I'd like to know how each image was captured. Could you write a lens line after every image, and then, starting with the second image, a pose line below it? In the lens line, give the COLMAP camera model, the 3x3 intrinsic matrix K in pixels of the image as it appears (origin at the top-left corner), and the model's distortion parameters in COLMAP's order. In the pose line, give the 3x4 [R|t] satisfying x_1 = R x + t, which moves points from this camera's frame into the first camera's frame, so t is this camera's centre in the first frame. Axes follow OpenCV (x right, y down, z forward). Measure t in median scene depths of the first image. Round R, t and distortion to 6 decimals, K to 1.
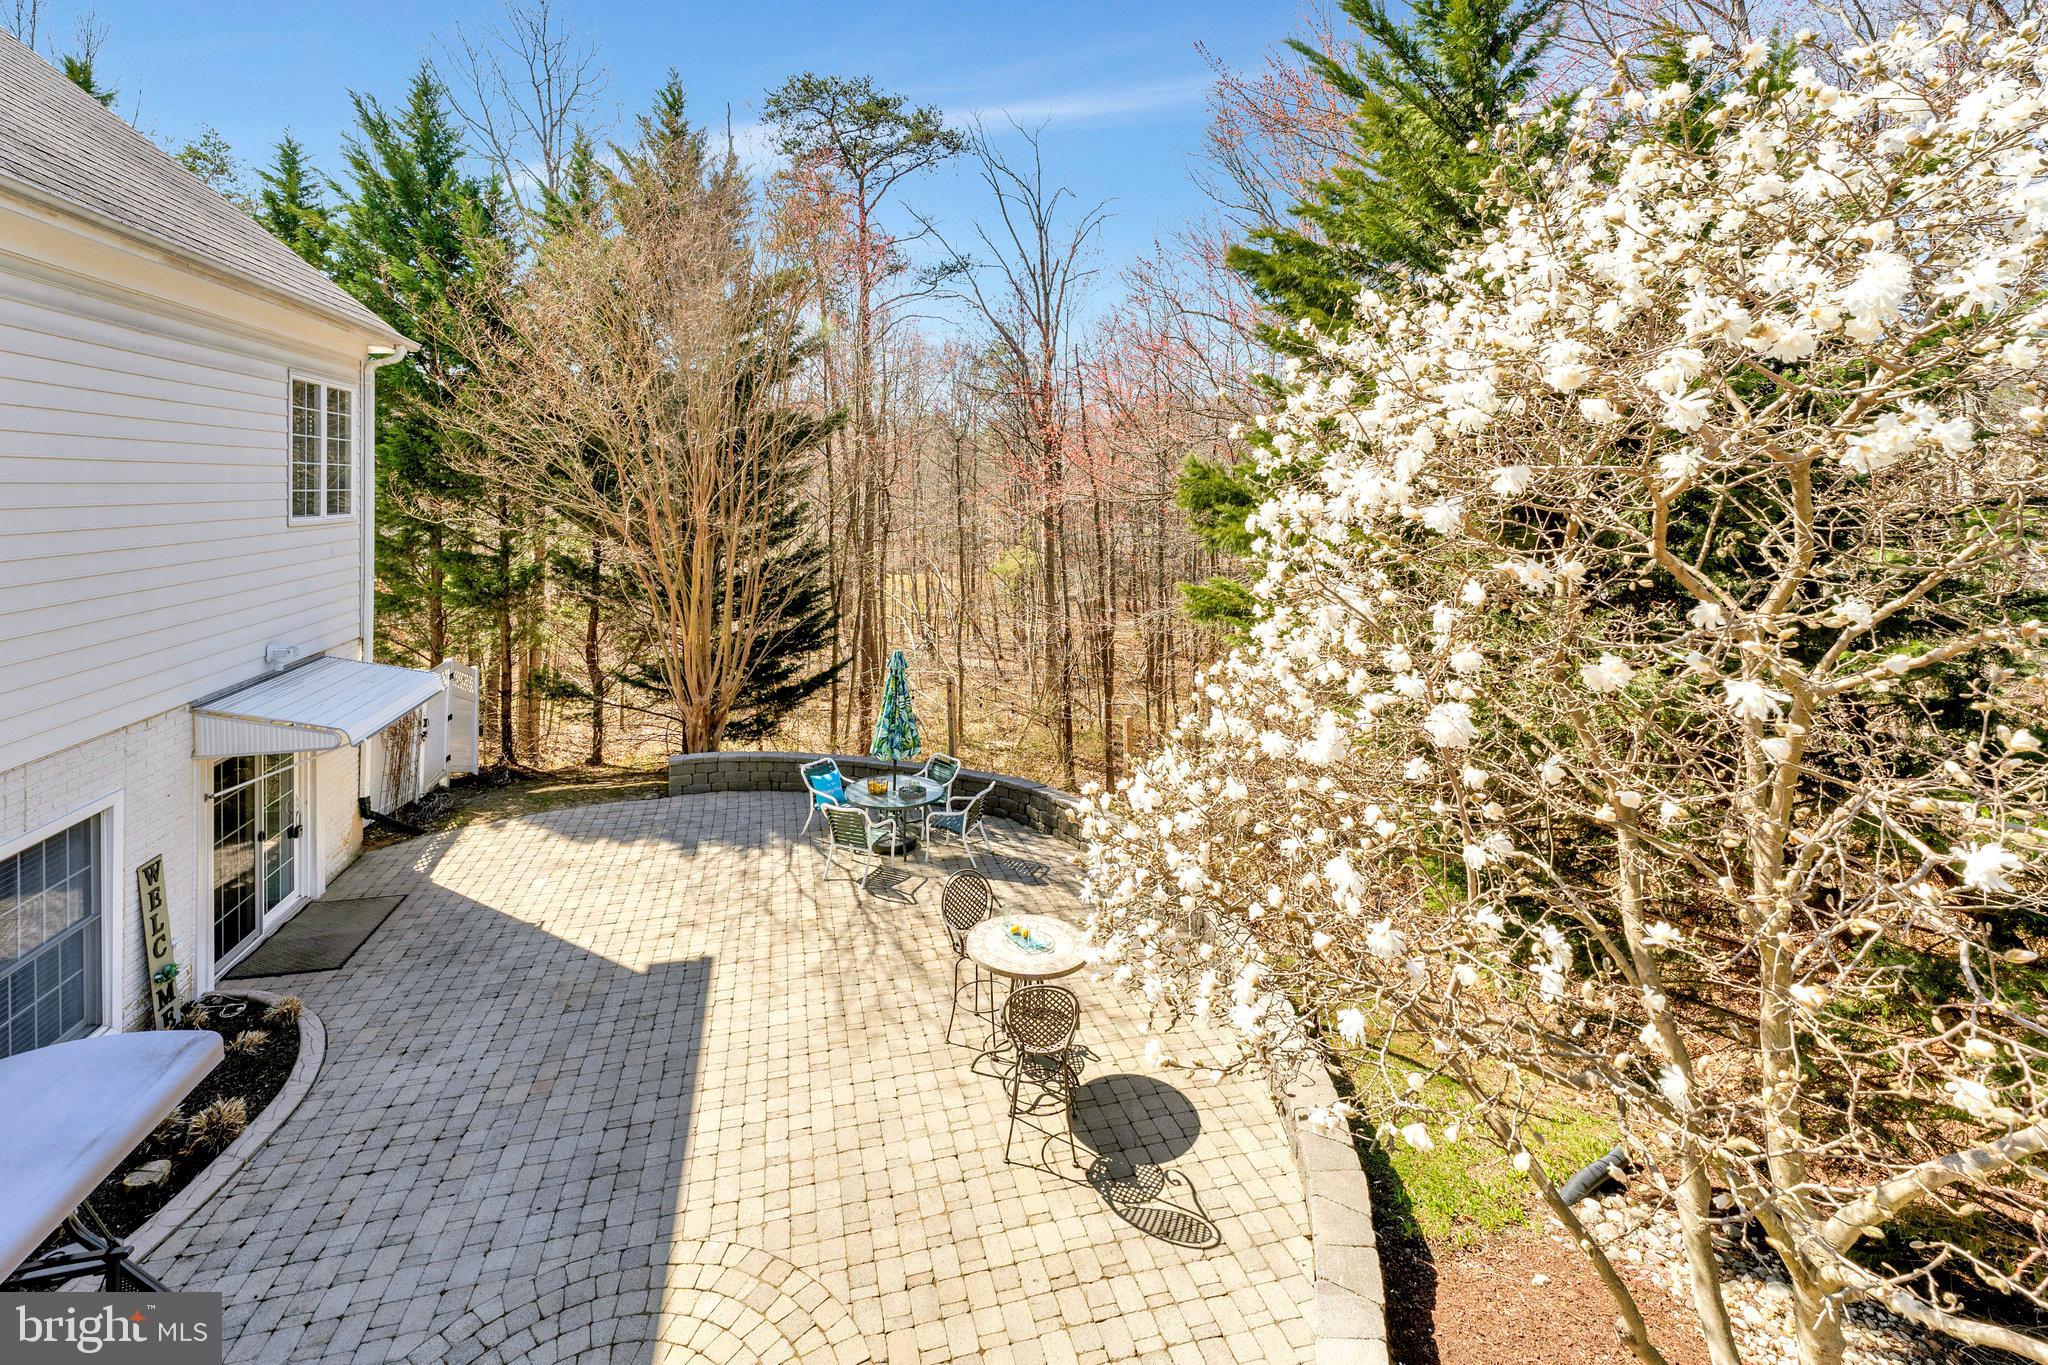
lens RADIAL K [[881.3, 0, 987.5], [0, 881.3, 500.2], [0, 0, 1]] dist [0.001222, -0.000482]
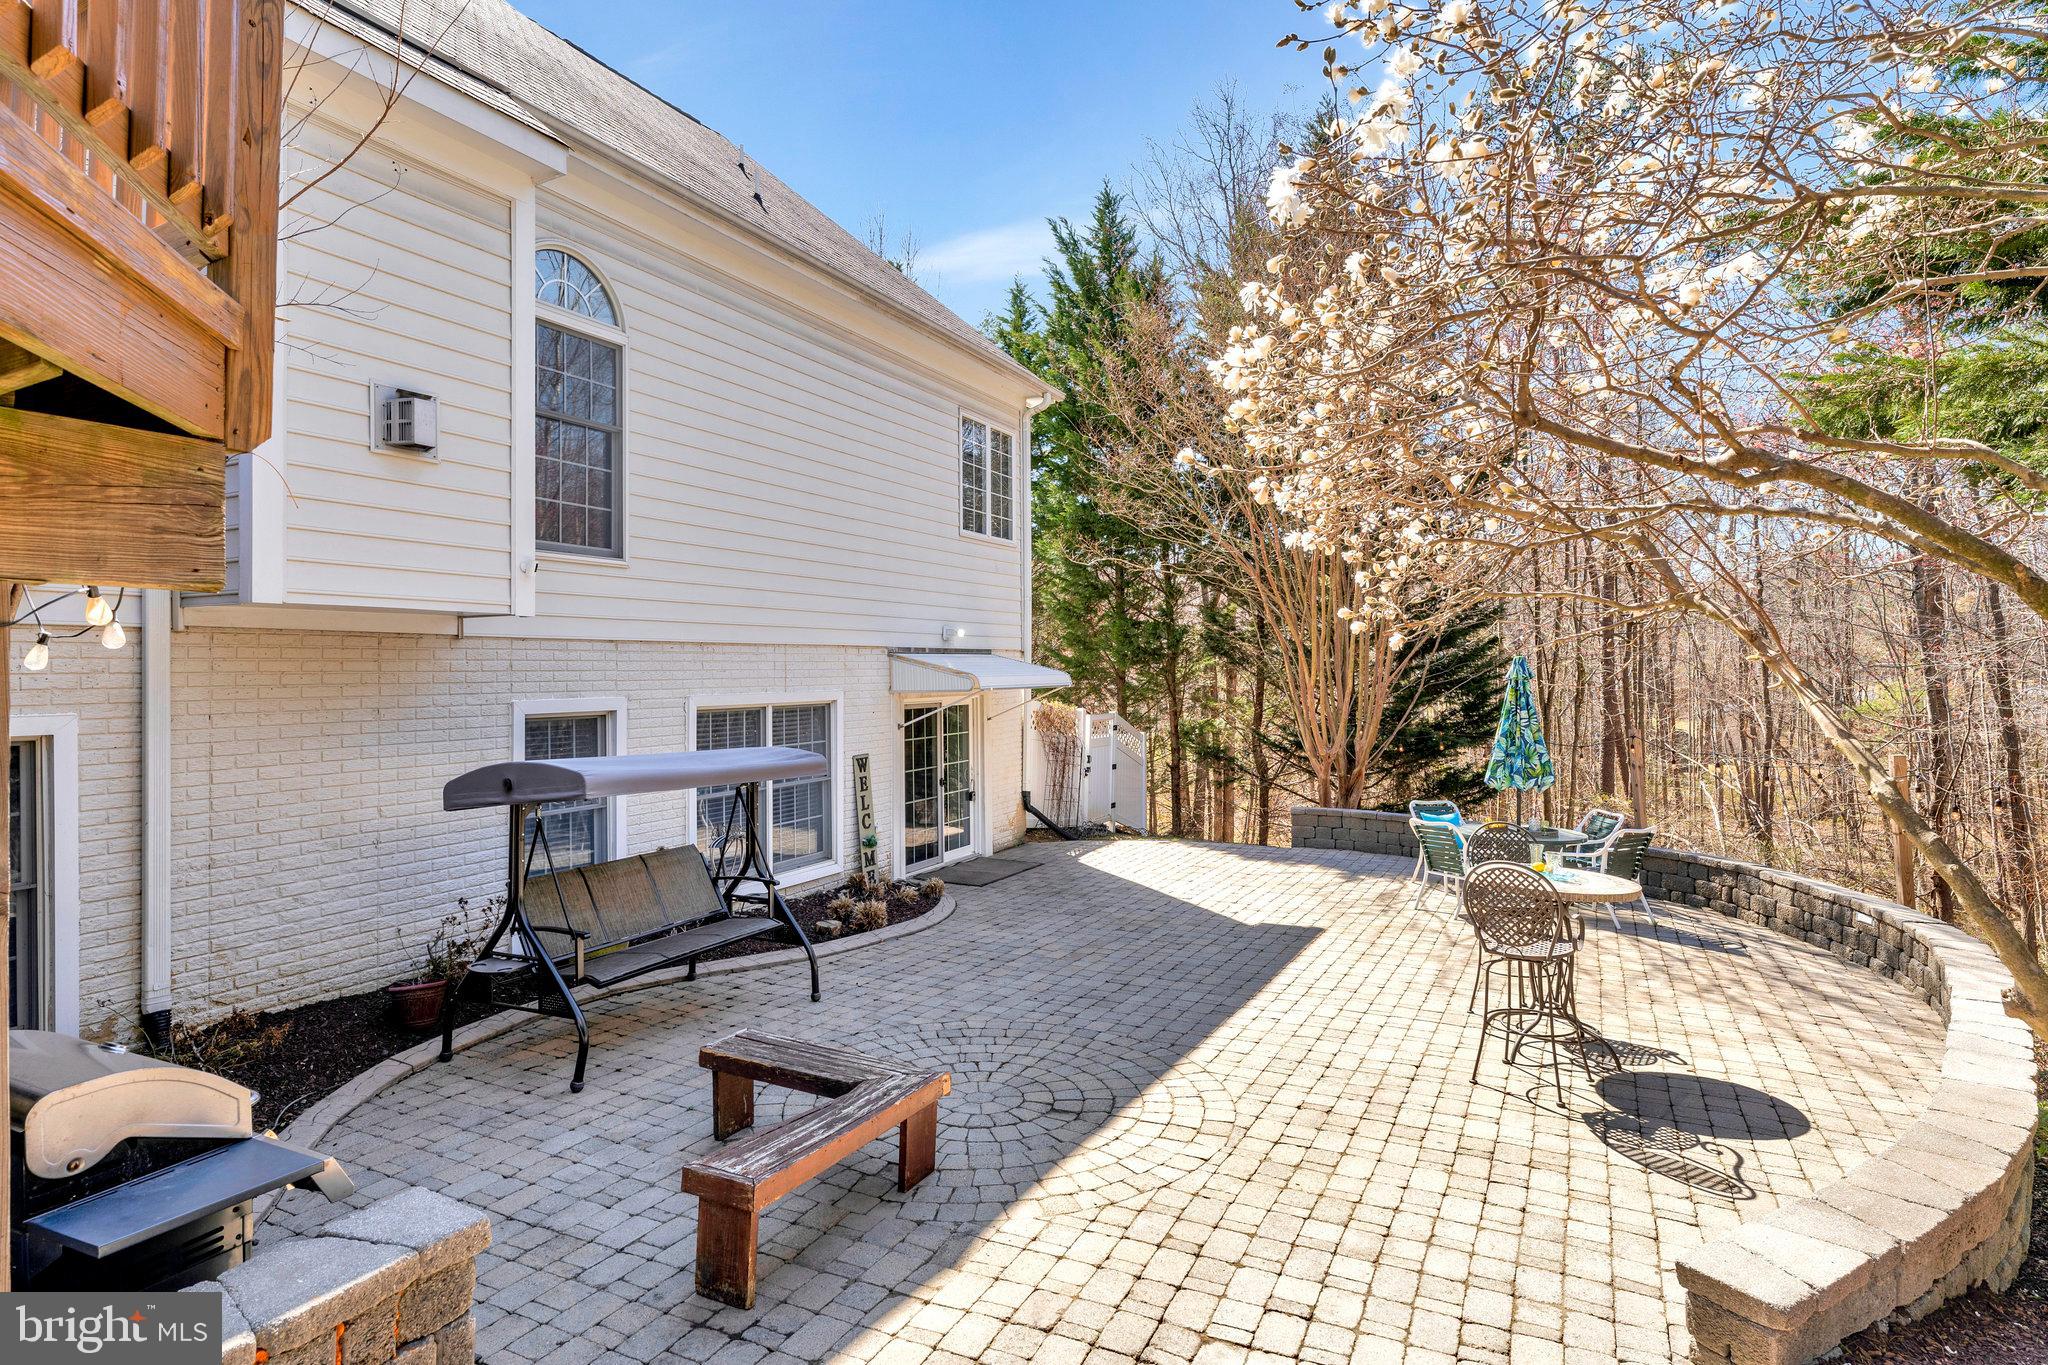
lens RADIAL K [[1039.2, 0, 1024.9], [0, 1039.2, 675.7], [0, 0, 1]] dist [0.000421, -0.000251]
pose [[0.741808, -0.012660, -0.670493, 0.230645], [-0.001819, 0.999780, -0.020891, 0.241142], [0.670610, 0.016717, 0.741622, -0.011537]]
